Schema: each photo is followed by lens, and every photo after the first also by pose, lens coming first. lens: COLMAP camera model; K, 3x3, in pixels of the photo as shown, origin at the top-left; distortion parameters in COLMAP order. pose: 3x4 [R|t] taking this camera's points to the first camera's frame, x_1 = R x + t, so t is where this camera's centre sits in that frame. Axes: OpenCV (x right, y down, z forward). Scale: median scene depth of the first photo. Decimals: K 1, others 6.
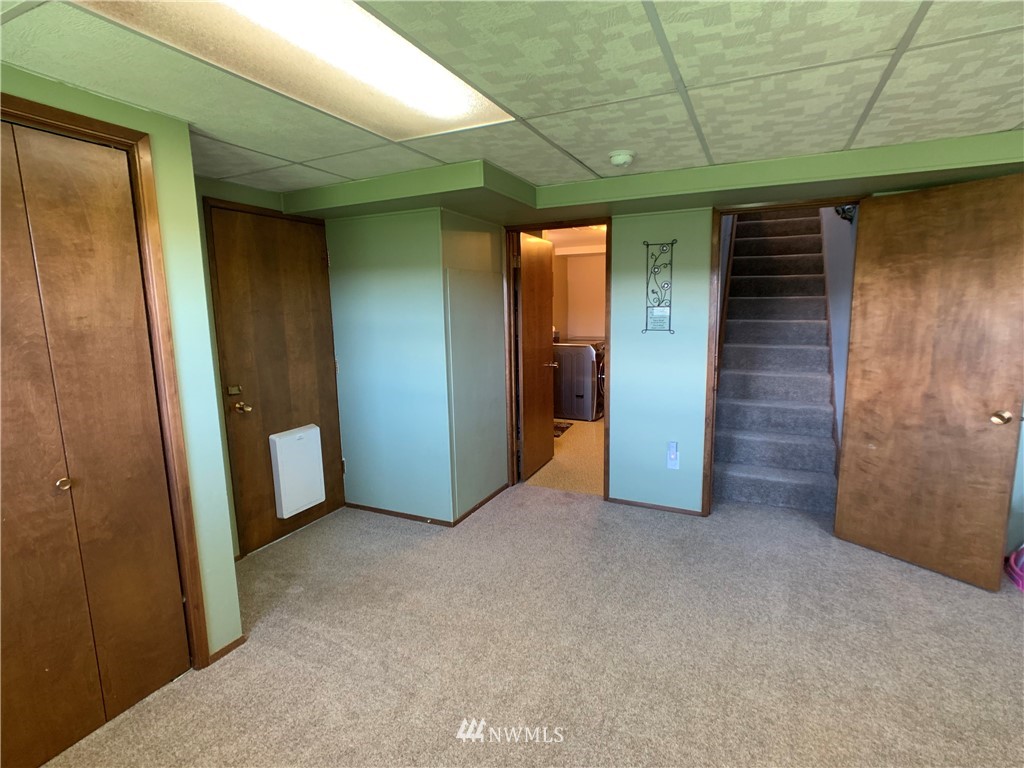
lens RADIAL K [[508.2, 0, 516.9], [0, 508.2, 385.5], [0, 0, 1]] dist [-0.010063, 0.001028]
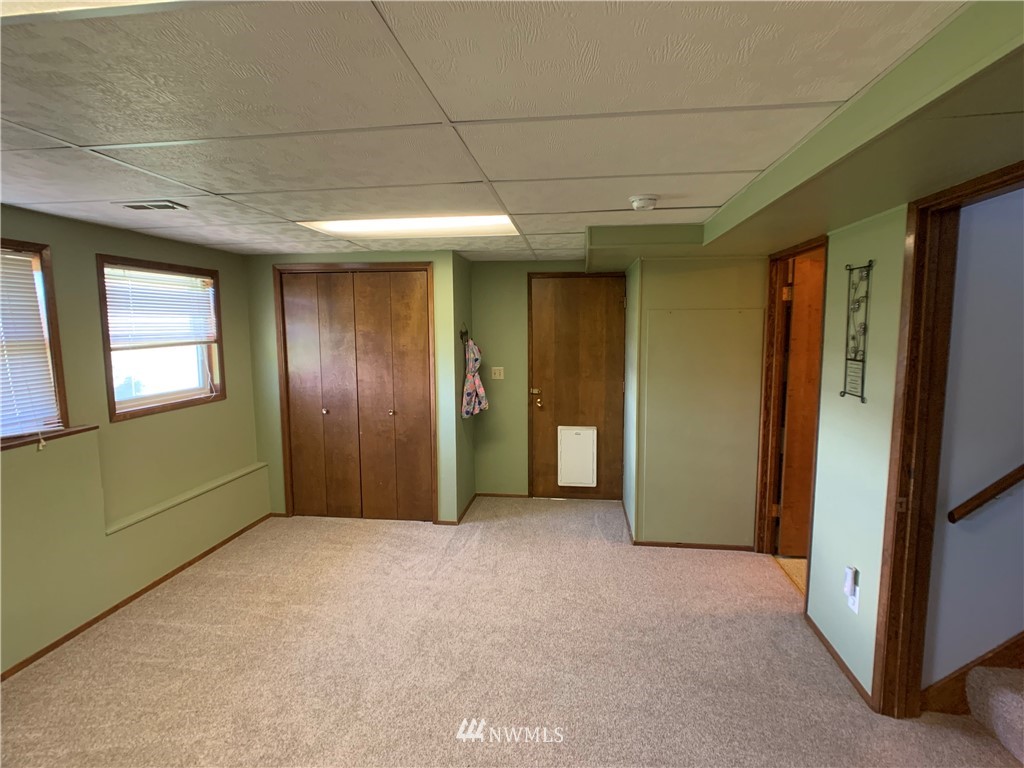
lens RADIAL K [[508.2, 0, 515.7], [0, 508.2, 379.5], [0, 0, 1]] dist [-0.010063, 0.001028]
pose [[0.305484, 0.114709, -0.945263, 0.828787], [-0.148428, 0.986319, 0.071724, -0.118599], [0.940558, 0.118393, 0.318330, 0.393608]]
